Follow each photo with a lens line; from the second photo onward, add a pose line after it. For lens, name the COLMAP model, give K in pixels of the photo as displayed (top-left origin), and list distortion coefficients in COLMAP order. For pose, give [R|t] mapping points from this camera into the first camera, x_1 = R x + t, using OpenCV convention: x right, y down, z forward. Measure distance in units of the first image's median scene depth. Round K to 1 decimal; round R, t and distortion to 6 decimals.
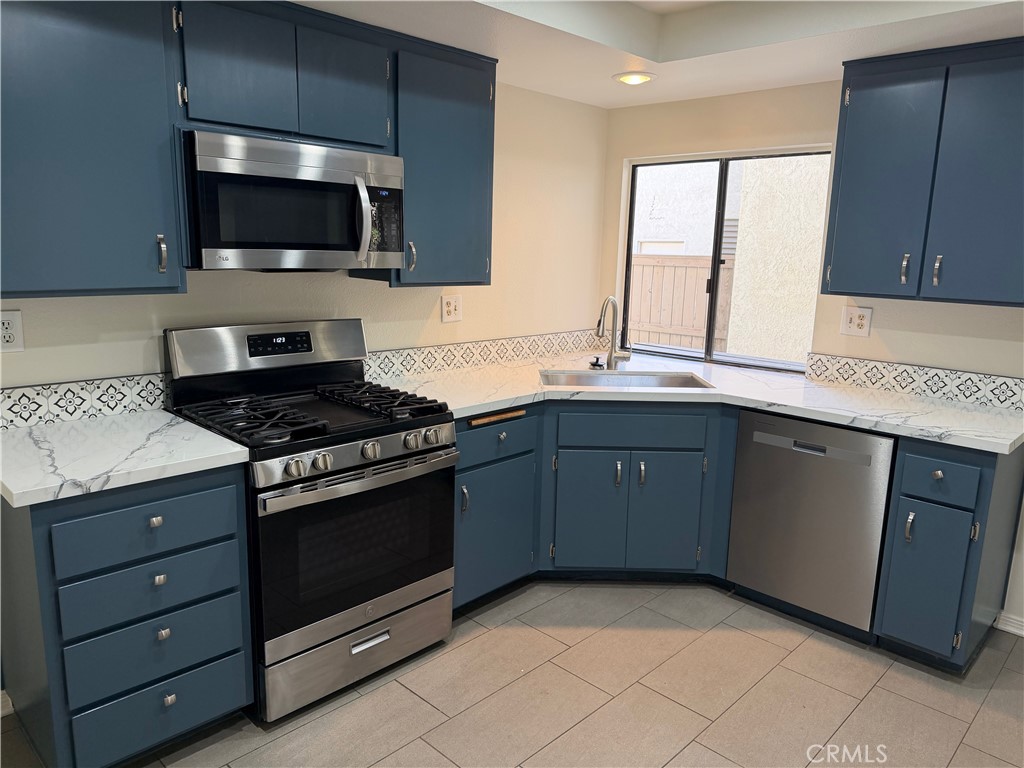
lens RADIAL K [[726.0, 0, 512.0], [0, 726.0, 384.0], [0, 0, 1]] dist [0.113818, -0.201119]
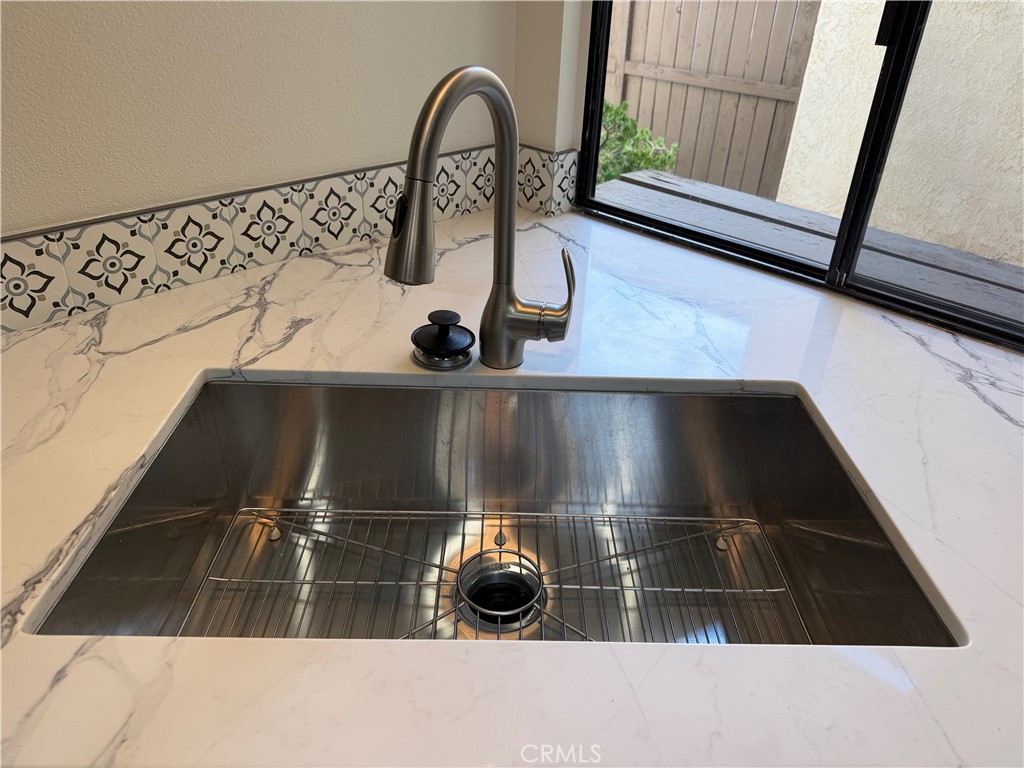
lens RADIAL K [[729.0, 0, 516.1], [0, 729.0, 385.7], [0, 0, 1]] dist [0.028839, -0.040408]
pose [[0.999864, 0.015866, -0.004442, 0.124472], [-0.013352, 0.938233, 0.345748, -0.089038], [0.009653, -0.345641, 0.938317, 0.643327]]
